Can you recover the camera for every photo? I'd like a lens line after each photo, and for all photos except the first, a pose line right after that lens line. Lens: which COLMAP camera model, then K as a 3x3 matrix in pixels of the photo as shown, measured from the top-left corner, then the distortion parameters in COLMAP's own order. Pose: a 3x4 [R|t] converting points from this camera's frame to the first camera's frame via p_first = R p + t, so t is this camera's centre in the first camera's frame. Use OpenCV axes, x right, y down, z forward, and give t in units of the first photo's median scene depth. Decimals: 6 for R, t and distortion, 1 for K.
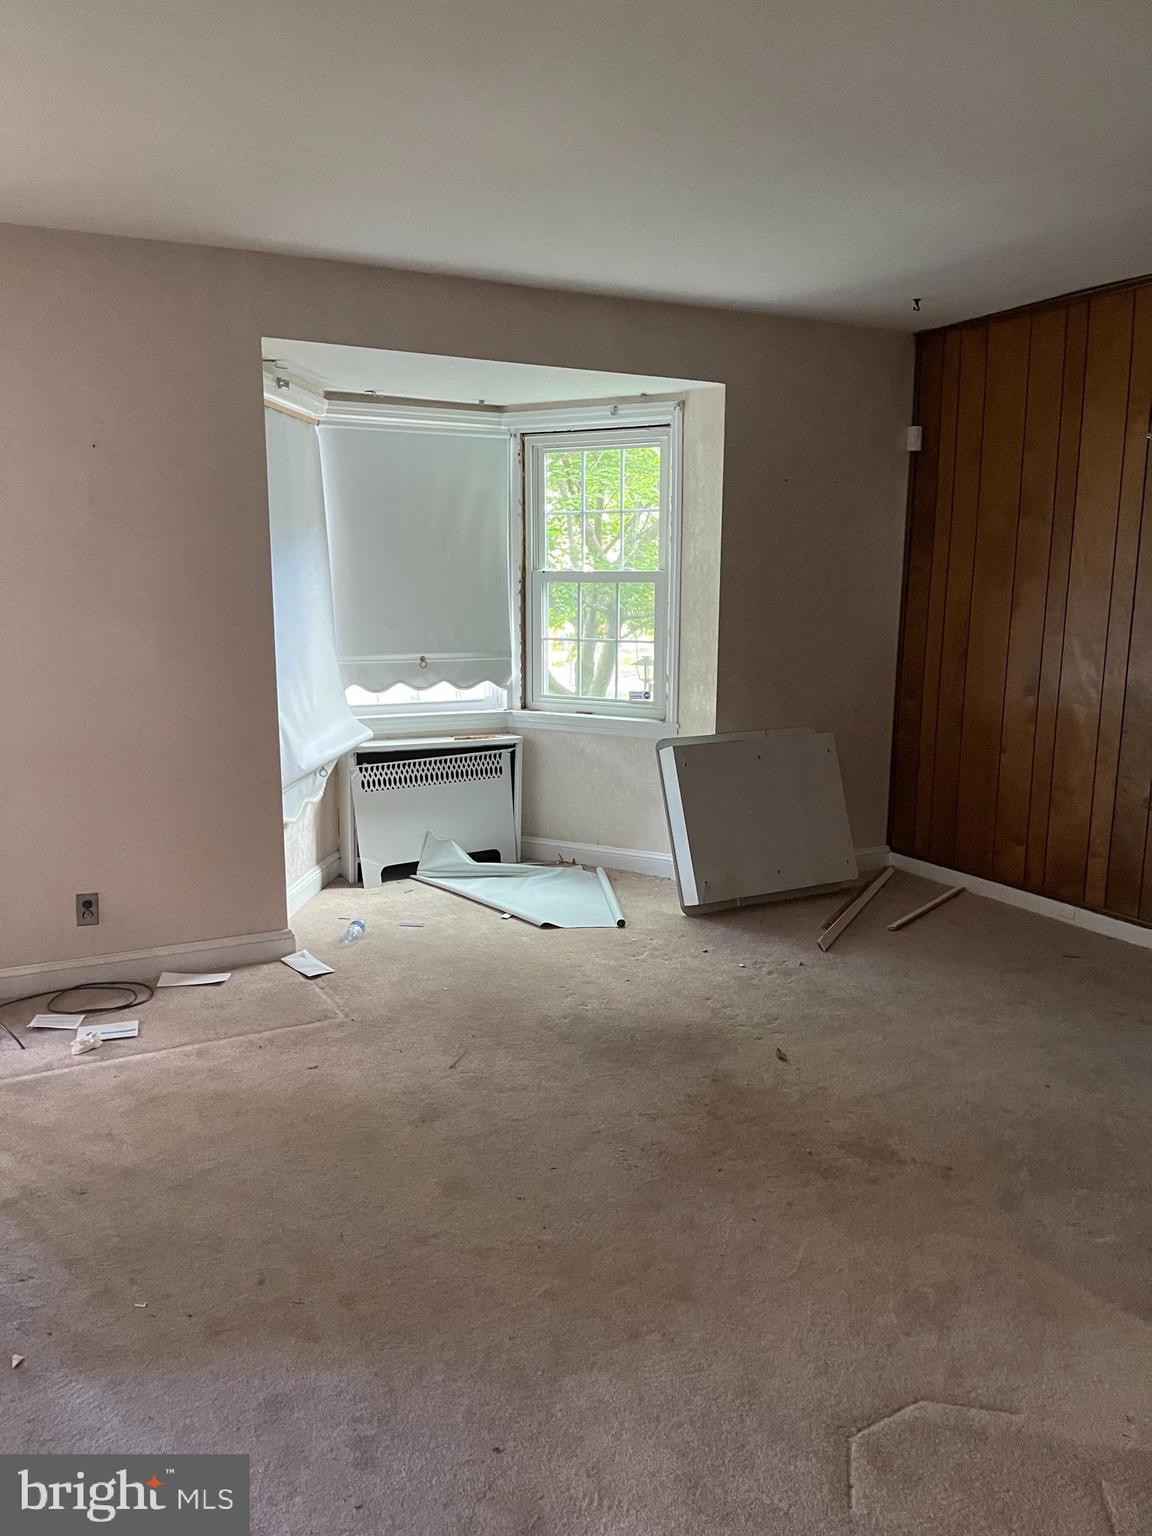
lens RADIAL K [[1174.9, 0, 575.5], [0, 1174.9, 776.3], [0, 0, 1]] dist [0.076119, -0.075373]
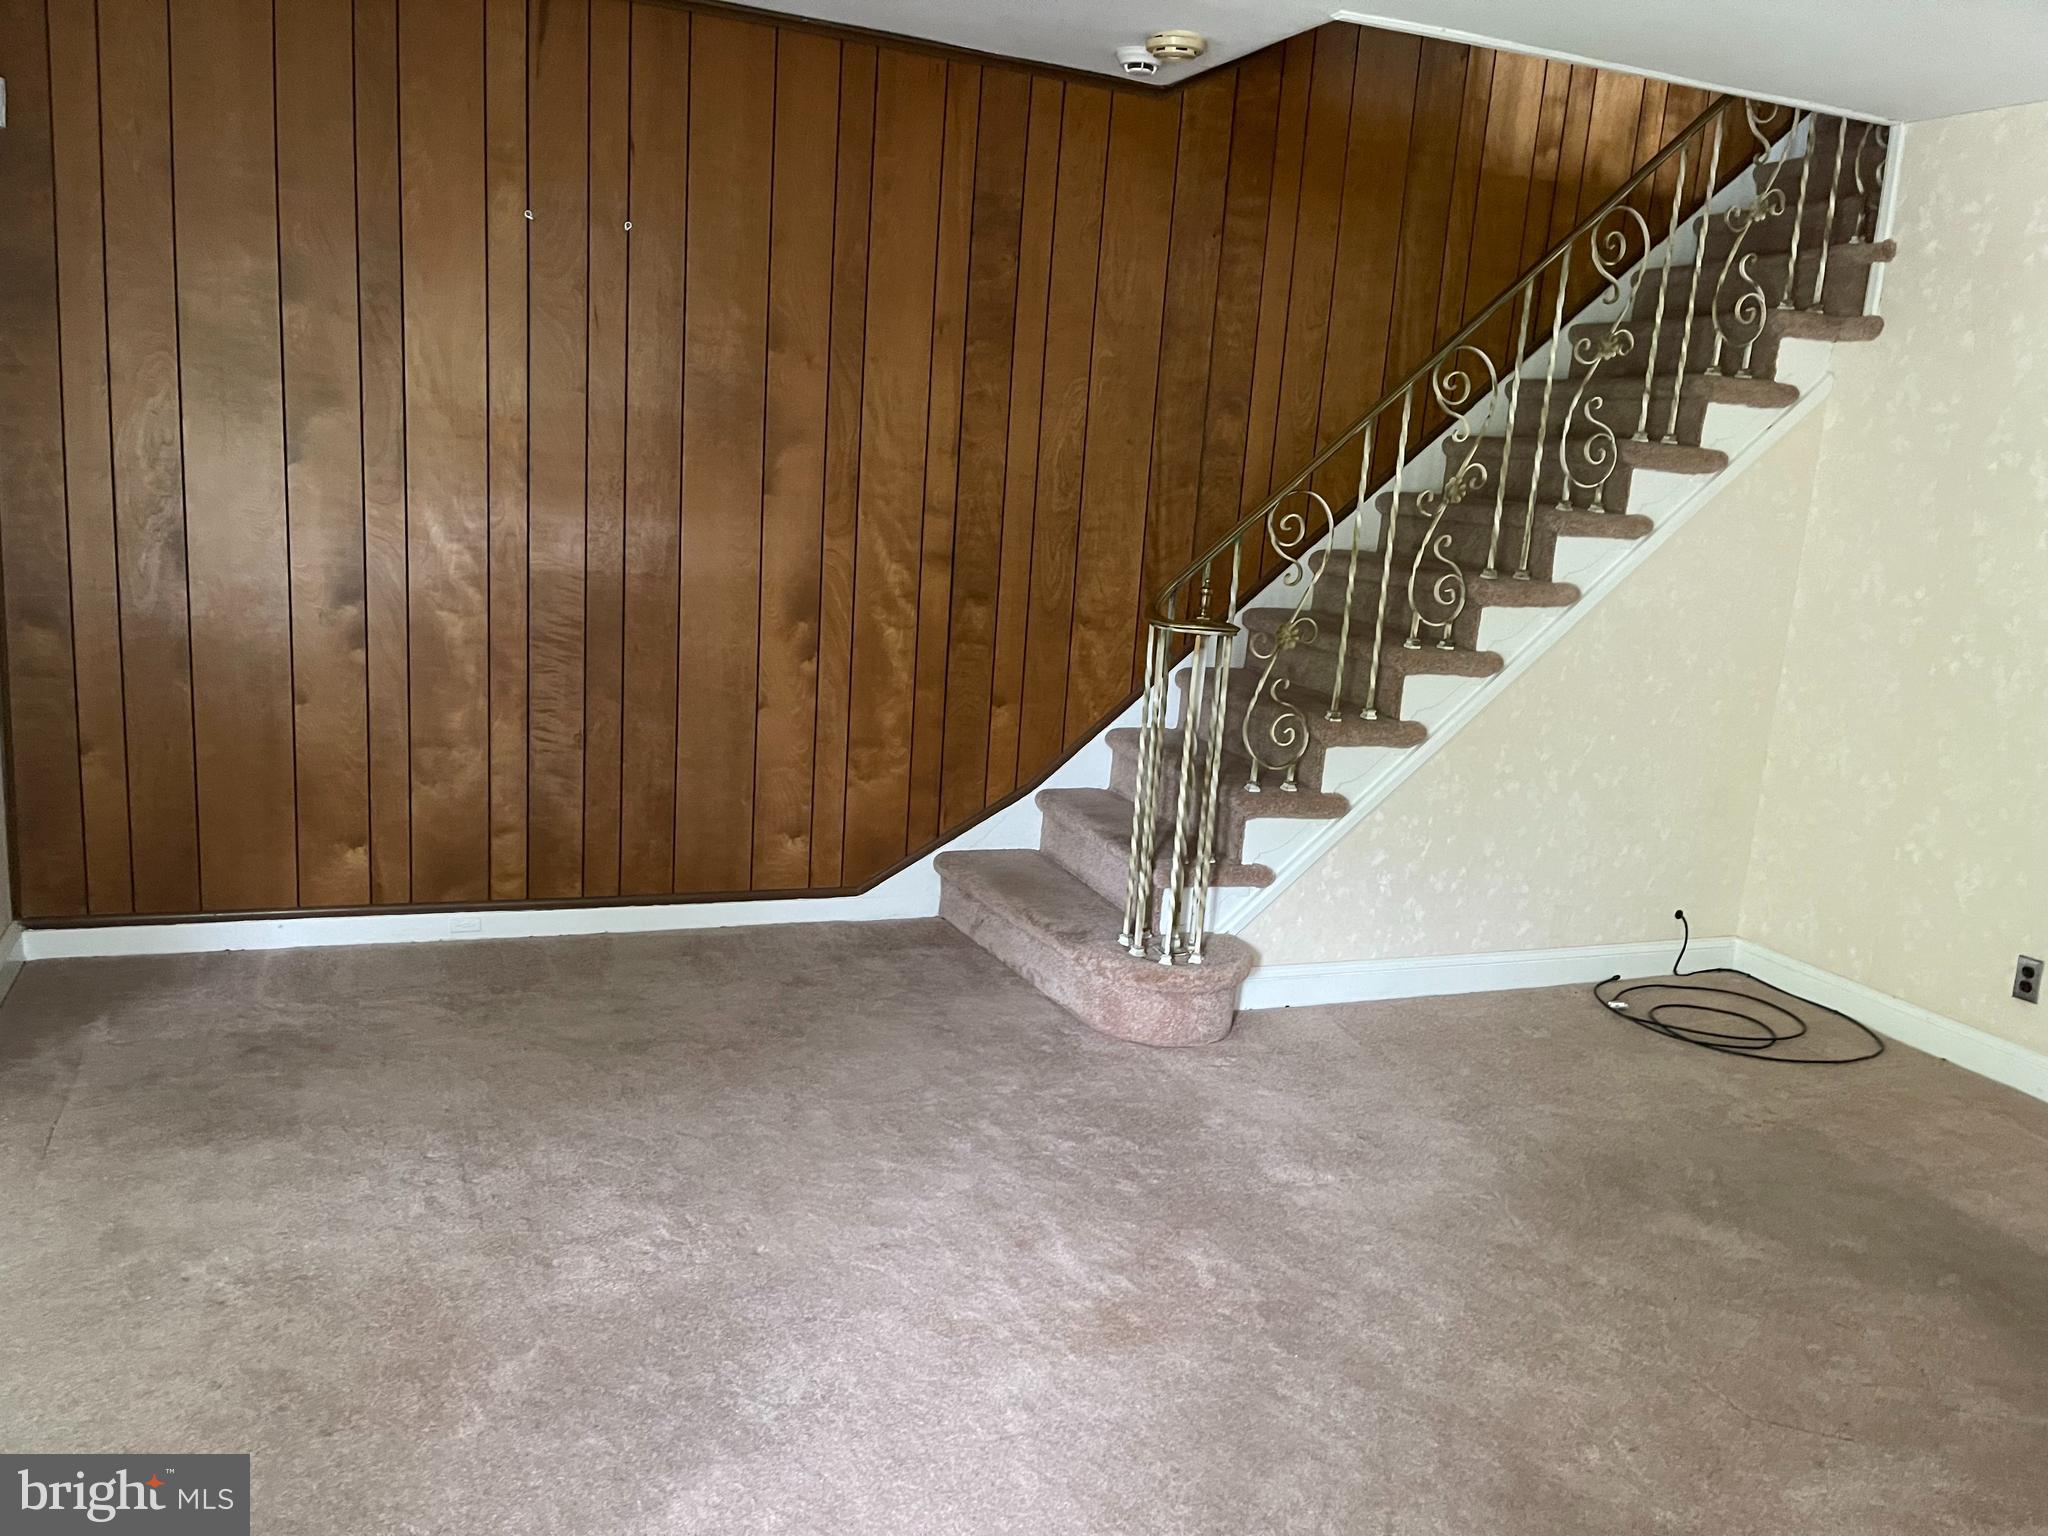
lens RADIAL K [[1566.6, 0, 1022.7], [0, 1566.6, 763.4], [0, 0, 1]] dist [0.076119, -0.075373]
pose [[0.095431, -0.185307, 0.978036, -0.386262], [0.097158, 0.979563, 0.176116, -0.094800], [-0.990683, 0.078217, 0.111485, 0.557490]]
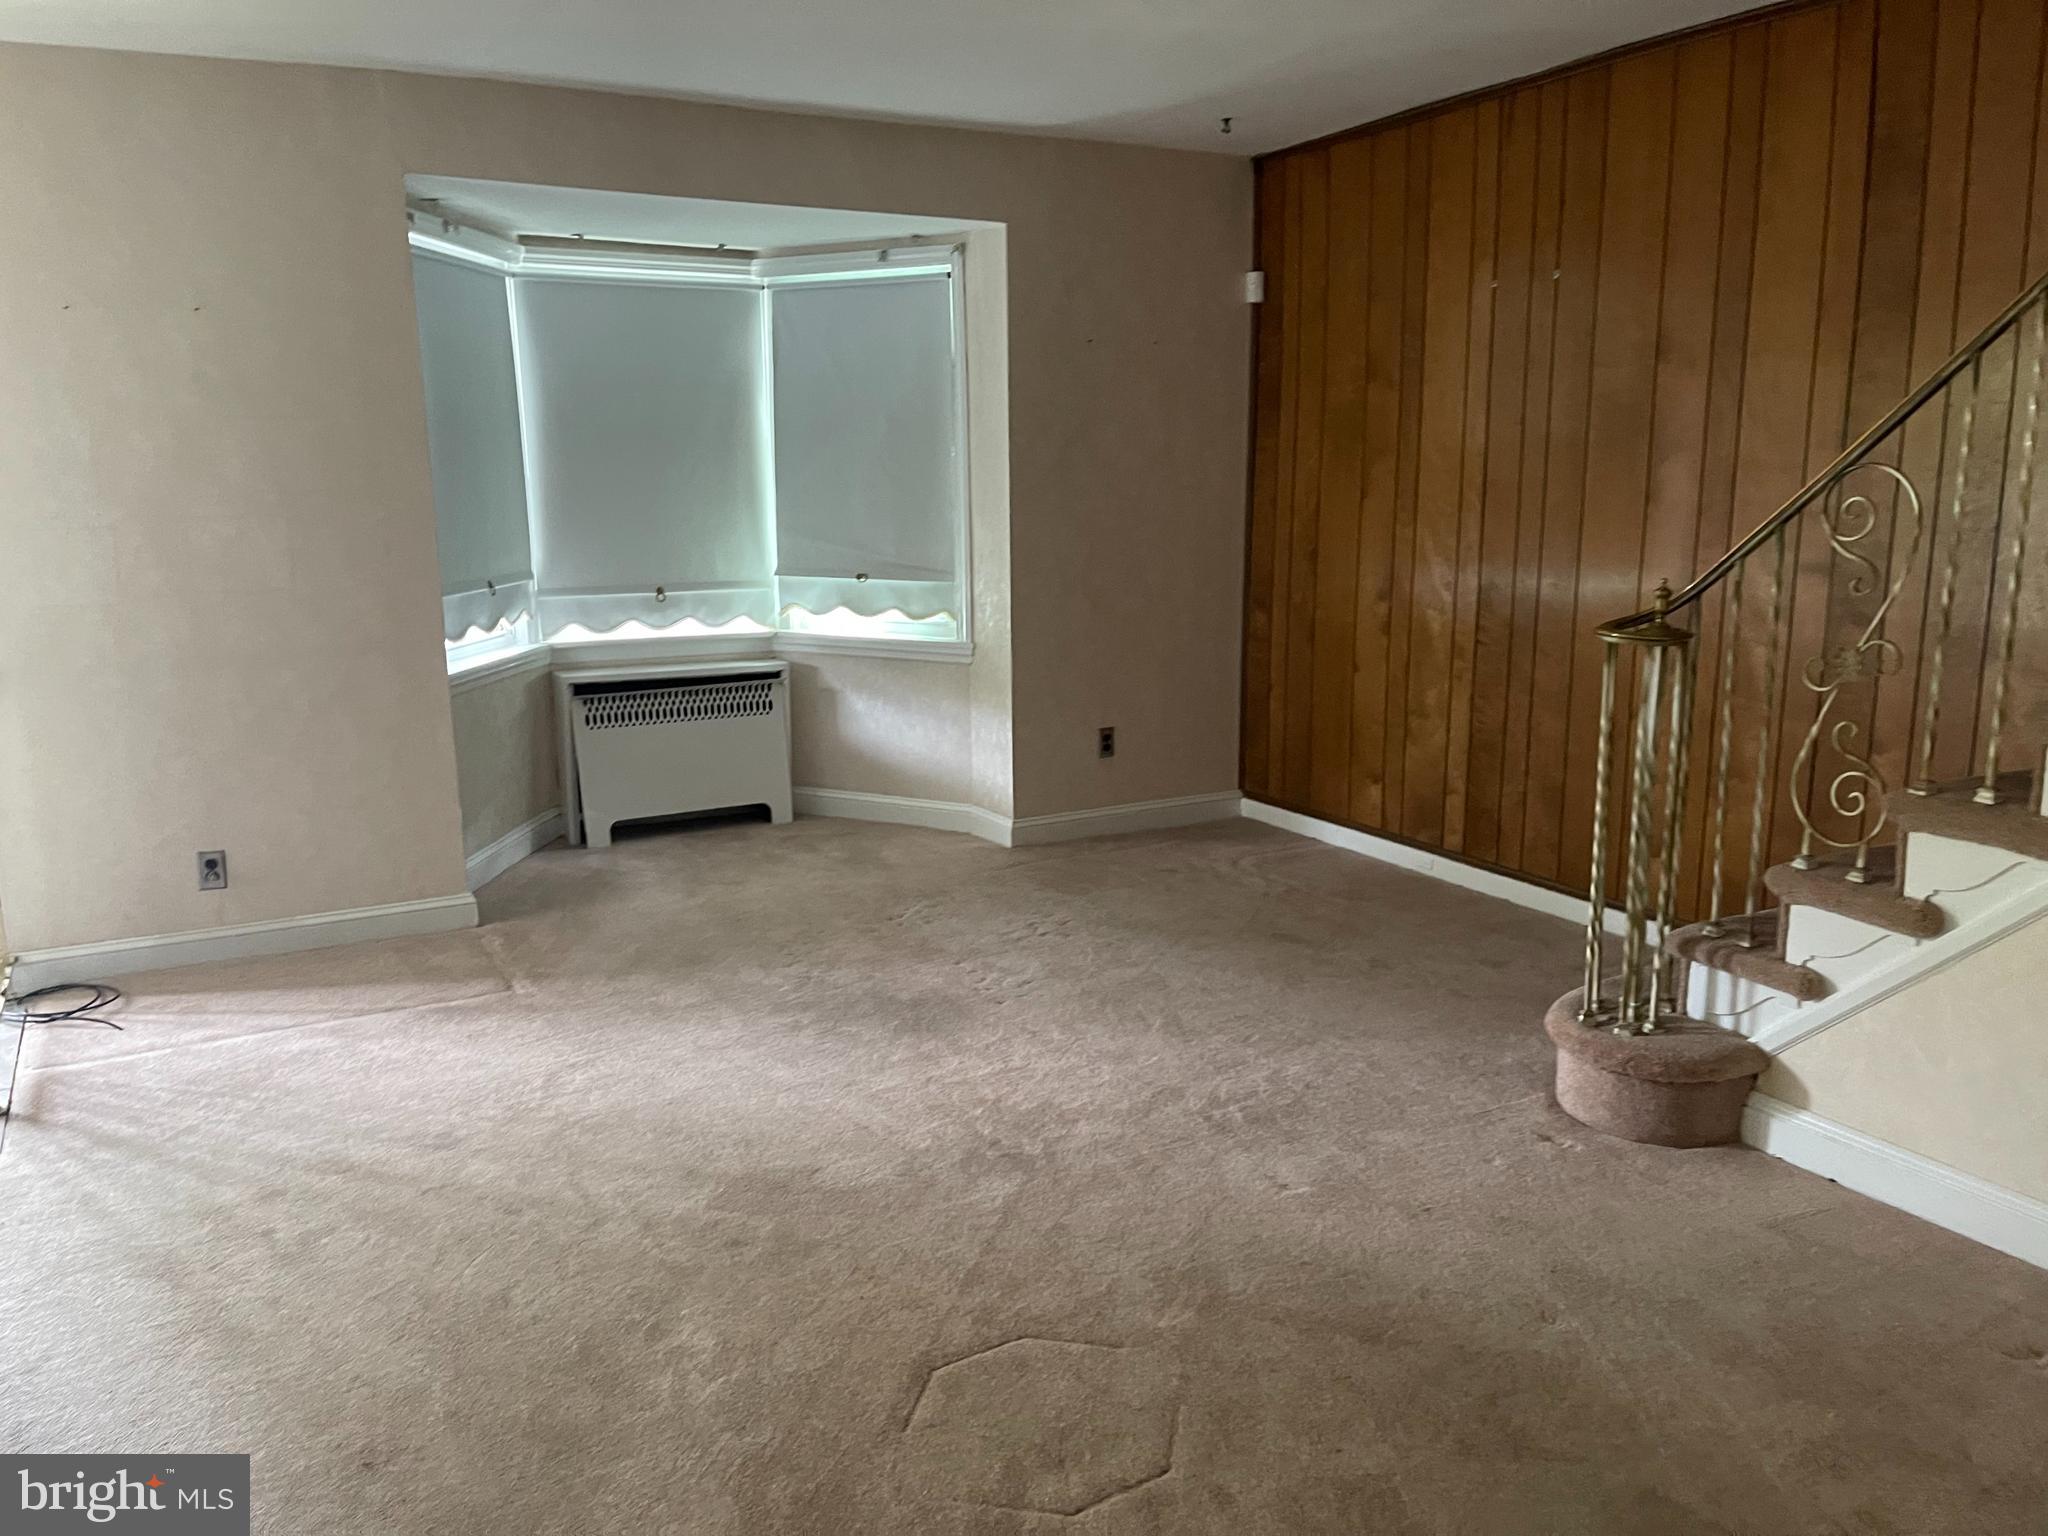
lens RADIAL K [[1566.6, 0, 1022.0], [0, 1566.6, 769.4], [0, 0, 1]] dist [0.076119, -0.075373]
pose [[0.999861, -0.014744, 0.007791, 0.118513], [0.014557, 0.999618, 0.023514, 0.018993], [-0.008134, -0.023397, 0.999693, -0.093266]]
